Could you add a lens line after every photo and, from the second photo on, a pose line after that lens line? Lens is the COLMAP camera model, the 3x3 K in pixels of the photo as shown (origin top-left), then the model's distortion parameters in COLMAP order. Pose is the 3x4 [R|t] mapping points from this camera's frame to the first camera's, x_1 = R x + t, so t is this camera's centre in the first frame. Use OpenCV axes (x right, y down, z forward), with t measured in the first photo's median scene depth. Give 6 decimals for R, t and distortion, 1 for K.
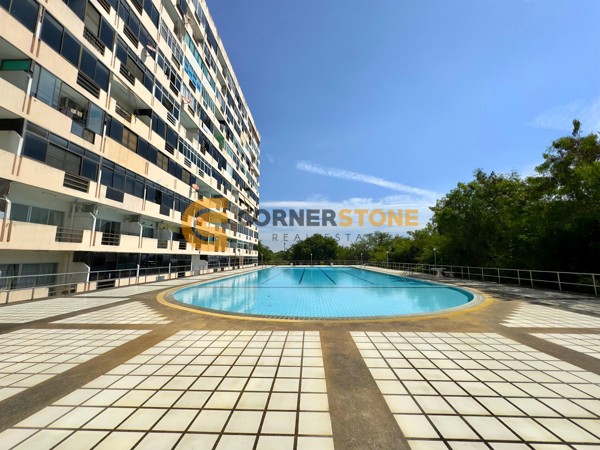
lens RADIAL K [[239.6, 0, 299.4], [0, 239.6, 221.2], [0, 0, 1]] dist [-0.000518, -0.000153]
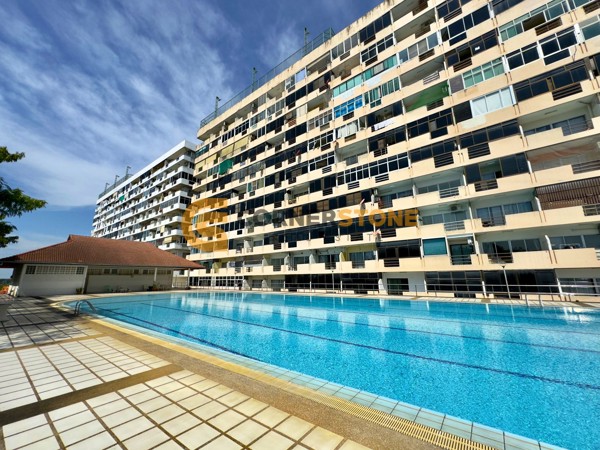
lens RADIAL K [[239.6, 0, 298.6], [0, 239.6, 231.5], [0, 0, 1]] dist [-0.000518, -0.000153]
pose [[-0.585095, -0.167587, -0.793460, 0.552728], [0.120038, 0.949740, -0.289110, 0.260845], [0.802032, -0.264403, -0.535571, 1.541203]]
